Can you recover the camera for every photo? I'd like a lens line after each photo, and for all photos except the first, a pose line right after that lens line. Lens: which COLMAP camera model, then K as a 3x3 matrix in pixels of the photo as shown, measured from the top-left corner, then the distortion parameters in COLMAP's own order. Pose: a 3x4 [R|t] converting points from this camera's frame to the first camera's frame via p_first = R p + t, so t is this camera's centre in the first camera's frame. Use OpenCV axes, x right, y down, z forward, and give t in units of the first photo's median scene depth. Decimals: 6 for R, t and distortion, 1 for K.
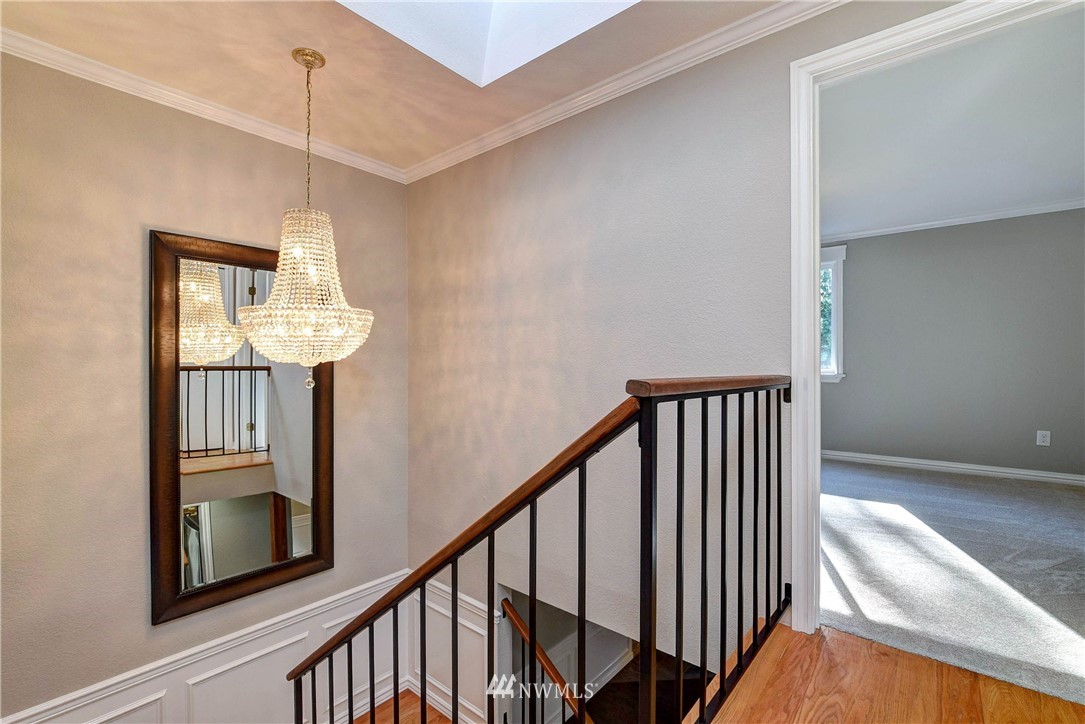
lens RADIAL K [[478.9, 0, 541.2], [0, 478.9, 366.7], [0, 0, 1]] dist [-0.003524, -0.004752]
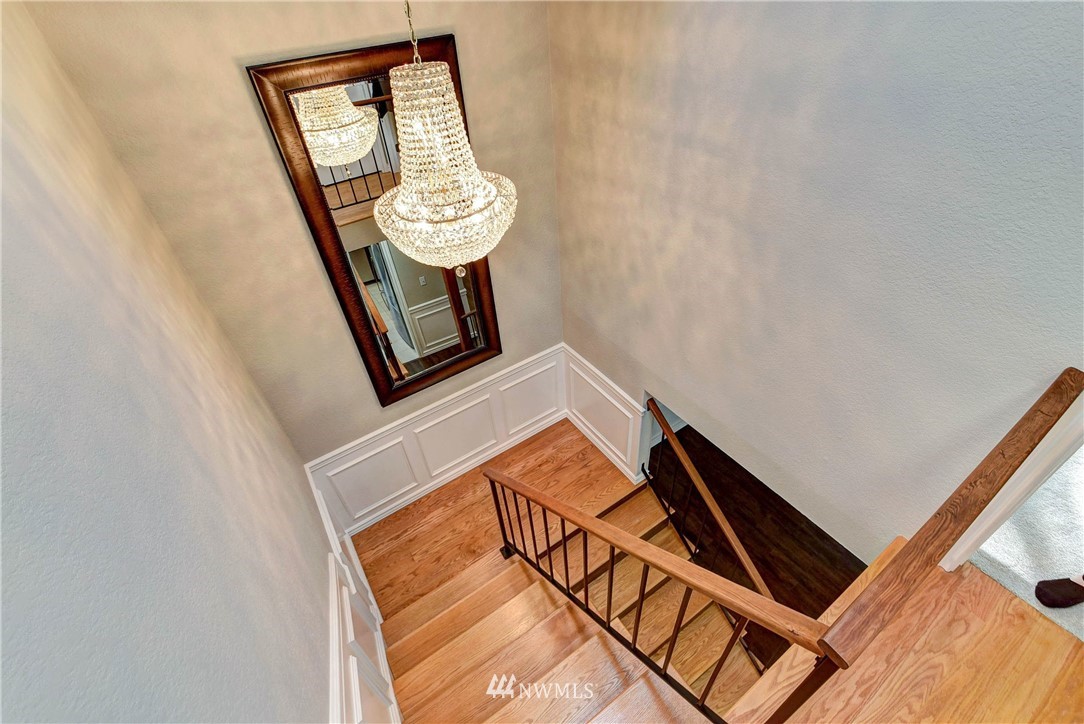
lens RADIAL K [[479.2, 0, 539.6], [0, 479.2, 362.0], [0, 0, 1]] dist [-0.000386, -0.002728]
pose [[0.959156, 0.130600, -0.250925, -0.056636], [0.065788, 0.759735, 0.646896, -0.332481], [0.275121, -0.636982, 0.720112, 0.190054]]
